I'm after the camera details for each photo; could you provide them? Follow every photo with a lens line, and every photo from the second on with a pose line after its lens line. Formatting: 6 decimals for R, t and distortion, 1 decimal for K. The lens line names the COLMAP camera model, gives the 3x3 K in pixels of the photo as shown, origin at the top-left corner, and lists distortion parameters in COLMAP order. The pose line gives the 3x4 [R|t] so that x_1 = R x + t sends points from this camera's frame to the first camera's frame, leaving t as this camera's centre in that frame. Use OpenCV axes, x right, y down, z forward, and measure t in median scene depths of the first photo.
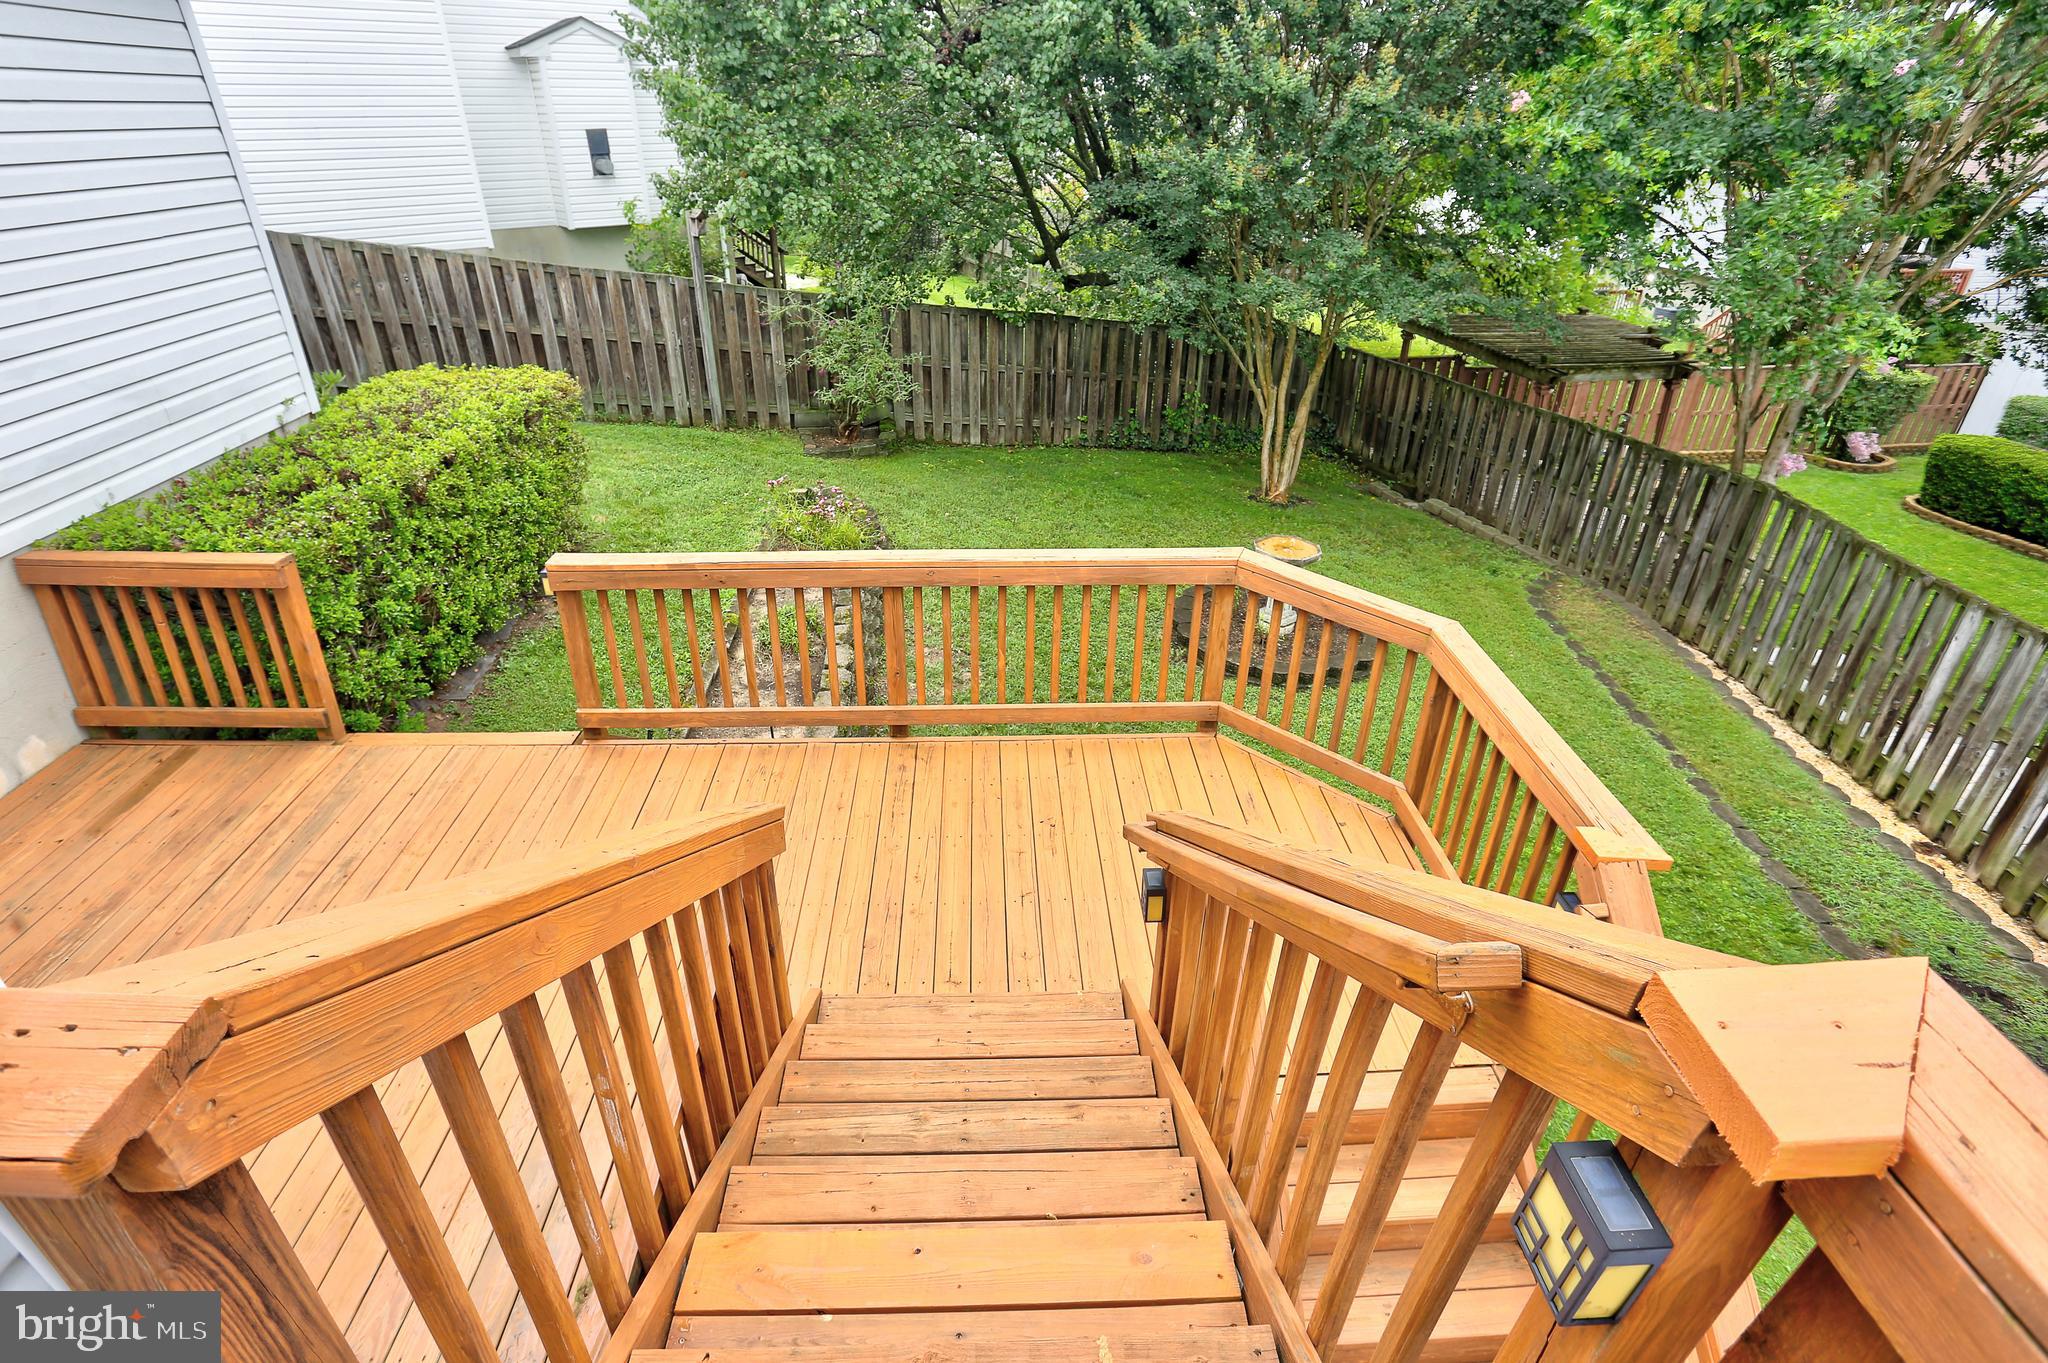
lens RADIAL K [[1005.0, 0, 1025.9], [0, 1005.0, 642.6], [0, 0, 1]] dist [-0.059269, 0.025490]
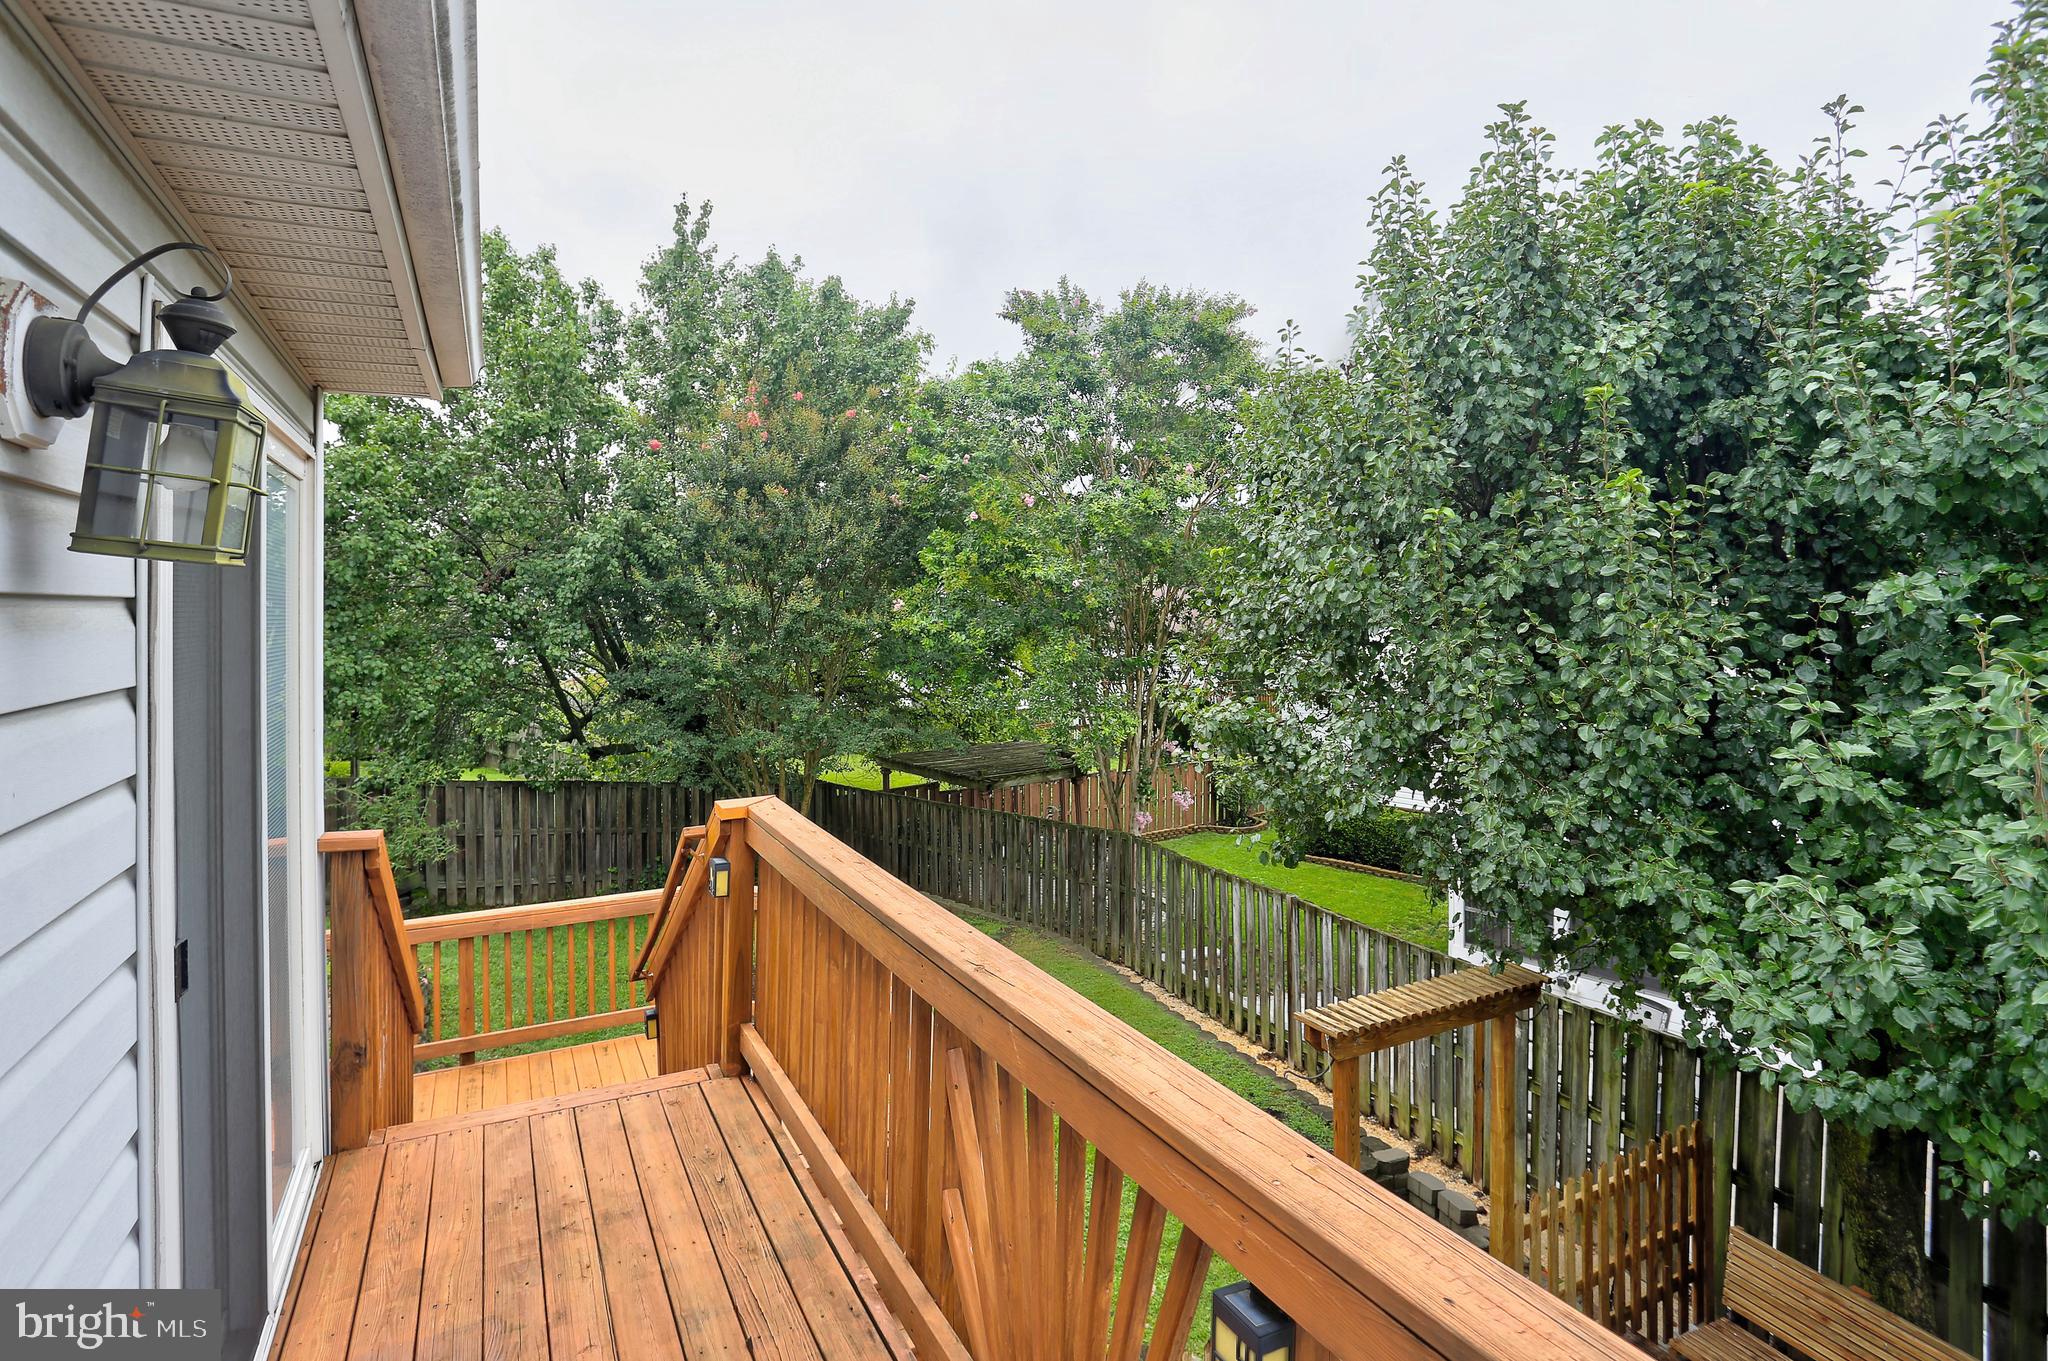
lens RADIAL K [[1026.4, 0, 1024.2], [0, 1026.4, 562.4], [0, 0, 1]] dist [-0.065687, 0.000383]
pose [[0.904000, -0.011839, 0.427369, -0.007152], [0.229057, 0.857456, -0.460763, 0.143520], [-0.360995, 0.514421, 0.777852, -0.290120]]
